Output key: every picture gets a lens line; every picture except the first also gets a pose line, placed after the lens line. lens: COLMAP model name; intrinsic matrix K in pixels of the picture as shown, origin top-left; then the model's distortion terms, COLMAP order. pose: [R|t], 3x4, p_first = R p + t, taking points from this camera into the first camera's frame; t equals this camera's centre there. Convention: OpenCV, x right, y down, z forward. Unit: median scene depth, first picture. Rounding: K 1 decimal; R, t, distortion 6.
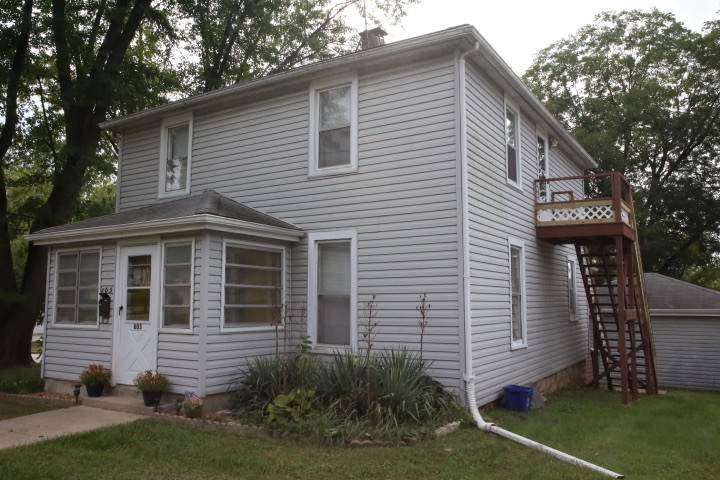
lens RADIAL K [[576.6, 0, 360.0], [0, 576.6, 240.0], [0, 0, 1]] dist [-0.082346, 0.112671]
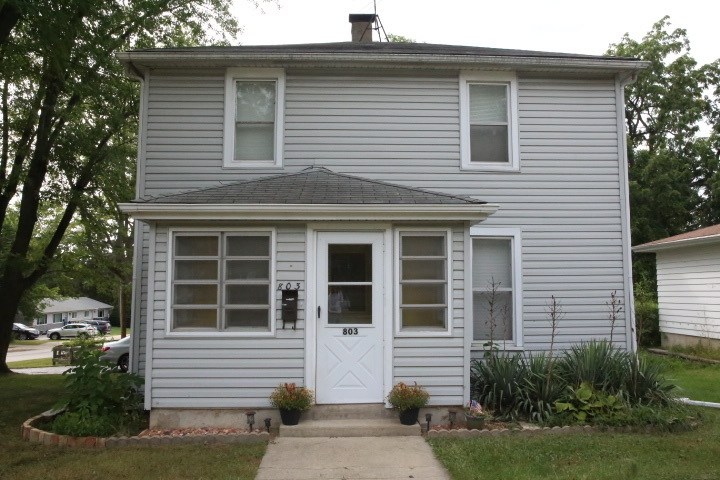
lens RADIAL K [[576.6, 0, 360.0], [0, 576.6, 240.0], [0, 0, 1]] dist [-0.082346, 0.112671]
pose [[0.830624, 0.048852, 0.554687, -0.806726], [-0.060123, 0.998189, 0.002120, 0.018559], [-0.553579, -0.035110, 0.832056, 0.302813]]
